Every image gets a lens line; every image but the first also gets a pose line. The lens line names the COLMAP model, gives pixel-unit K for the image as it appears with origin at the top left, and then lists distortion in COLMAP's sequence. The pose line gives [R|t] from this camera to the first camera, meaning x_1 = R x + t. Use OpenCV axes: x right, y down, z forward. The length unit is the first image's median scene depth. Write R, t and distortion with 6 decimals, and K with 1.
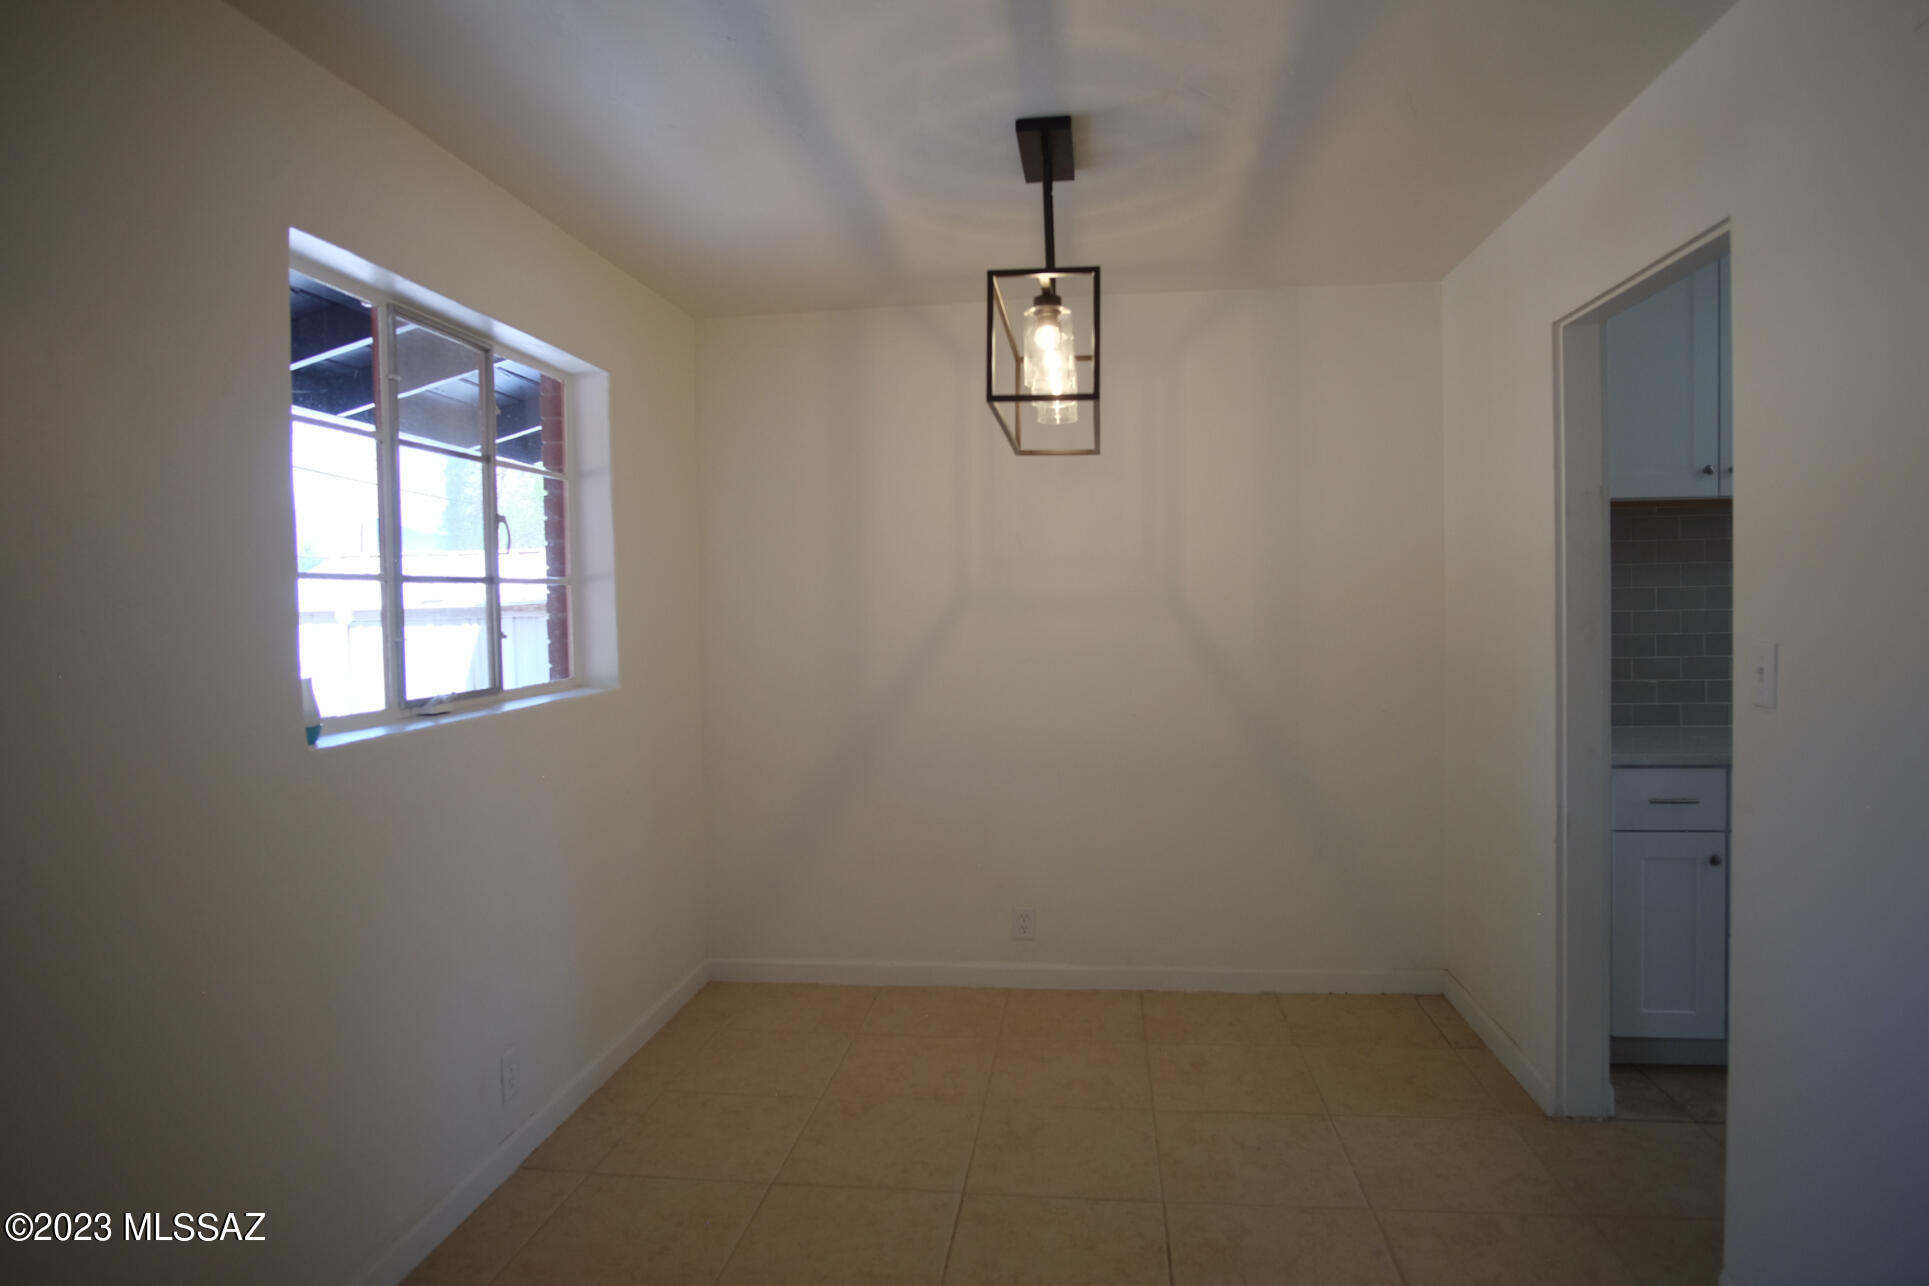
lens RADIAL K [[1081.7, 0, 965.0], [0, 1081.7, 623.6], [0, 0, 1]] dist [-0.028666, 0.000025]
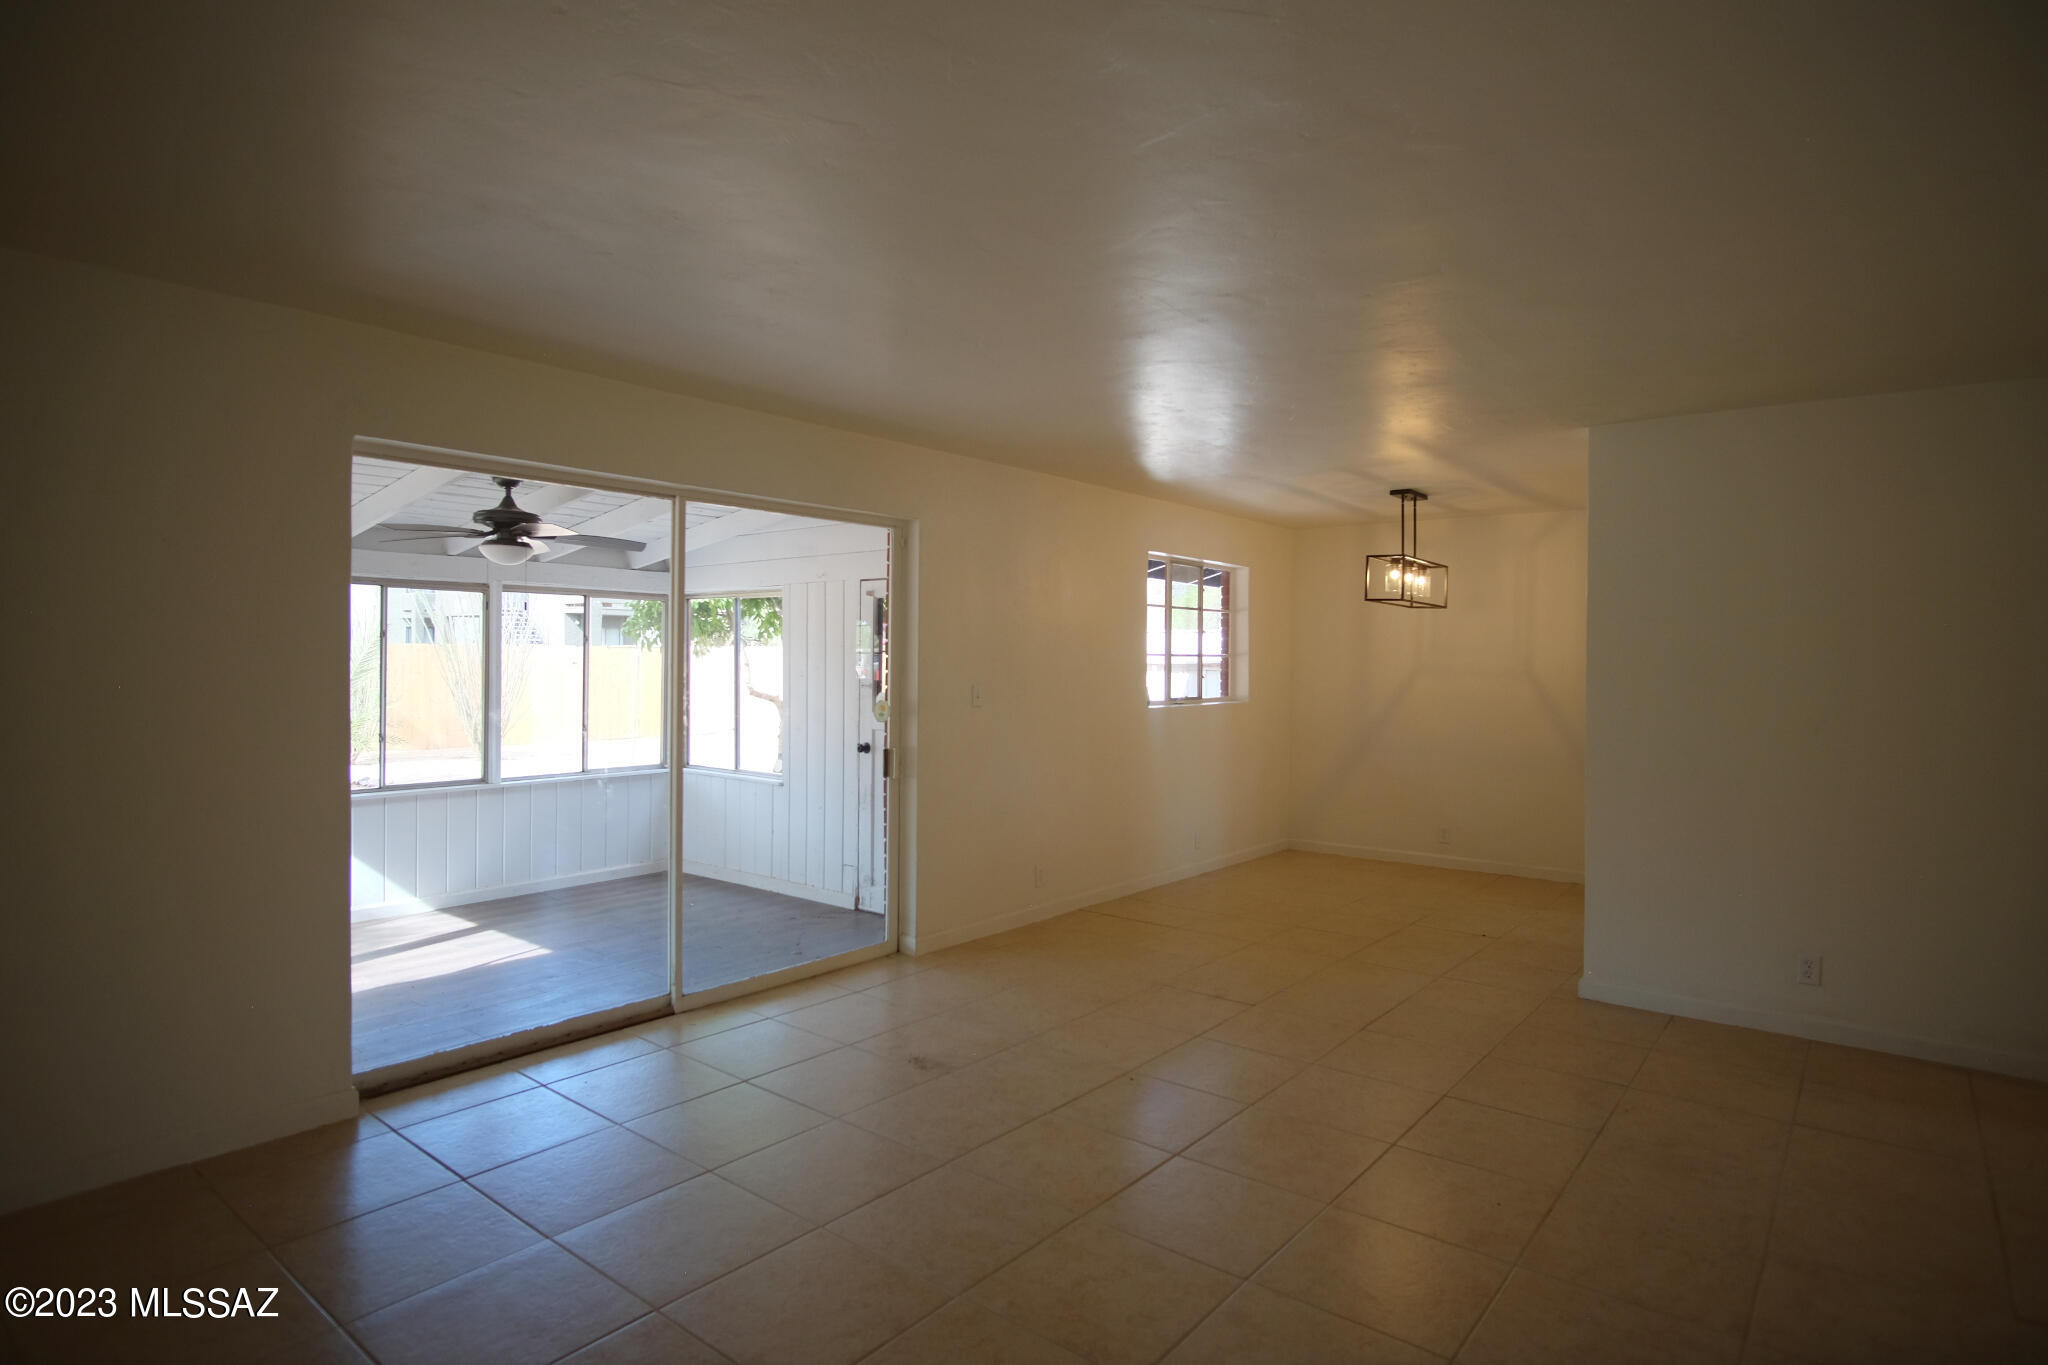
lens RADIAL K [[1098.9, 0, 1024.3], [0, 1098.9, 664.4], [0, 0, 1]] dist [-0.029281, -0.000253]
pose [[0.848636, 0.030738, -0.528084, 0.562449], [-0.038367, 0.999258, -0.003494, 0.006327], [0.527585, 0.023226, 0.849185, -1.381815]]
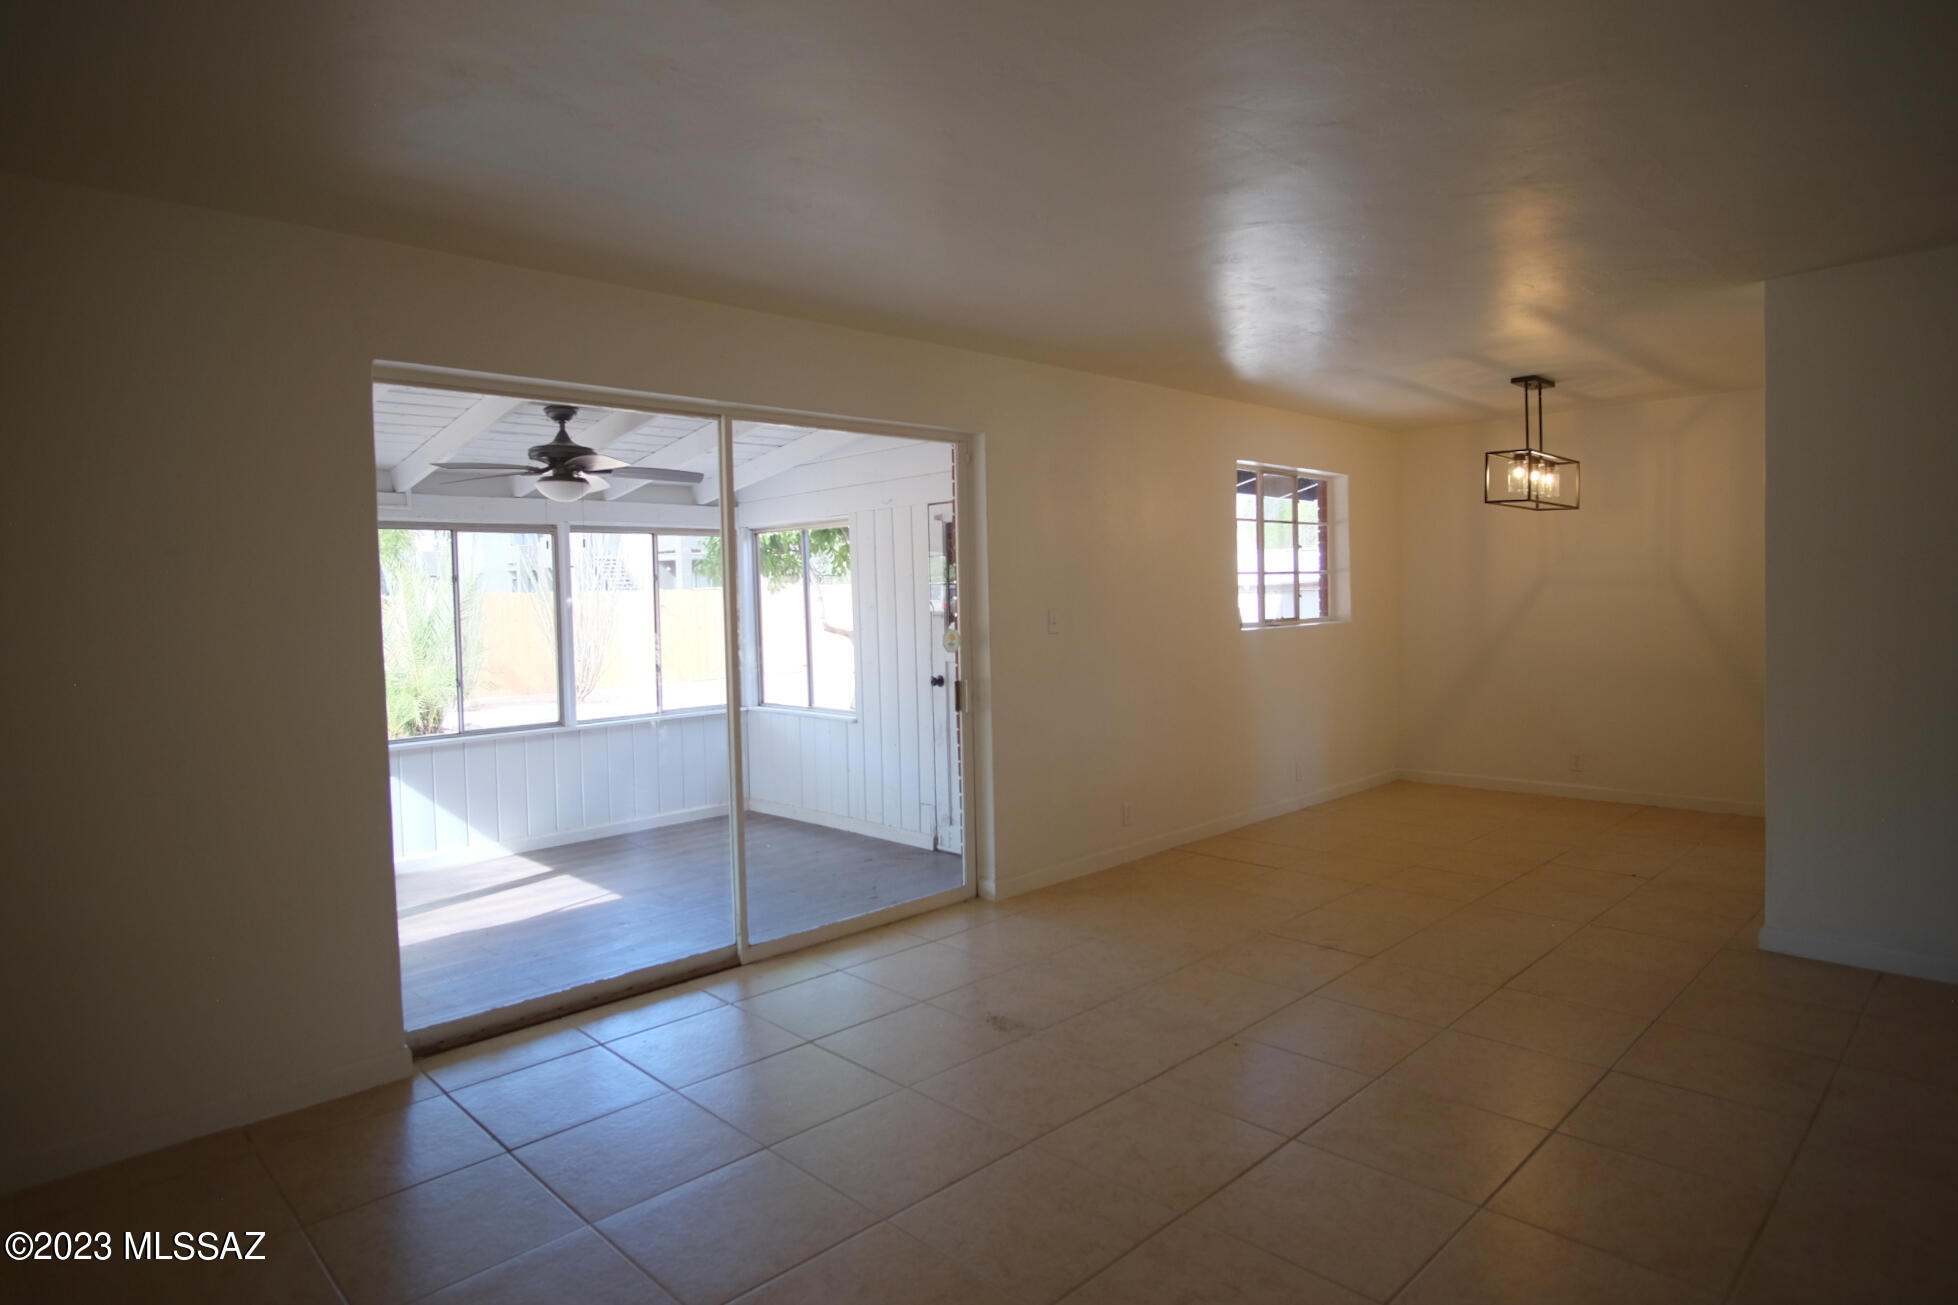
lens RADIAL K [[1097.9, 0, 979.5], [0, 1097.9, 632.9], [0, 0, 1]] dist [-0.028666, 0.000025]
pose [[0.781772, 0.023789, -0.623110, 0.498061], [-0.005842, 0.999508, 0.030830, 0.021029], [0.623537, -0.020462, 0.781526, -1.264536]]
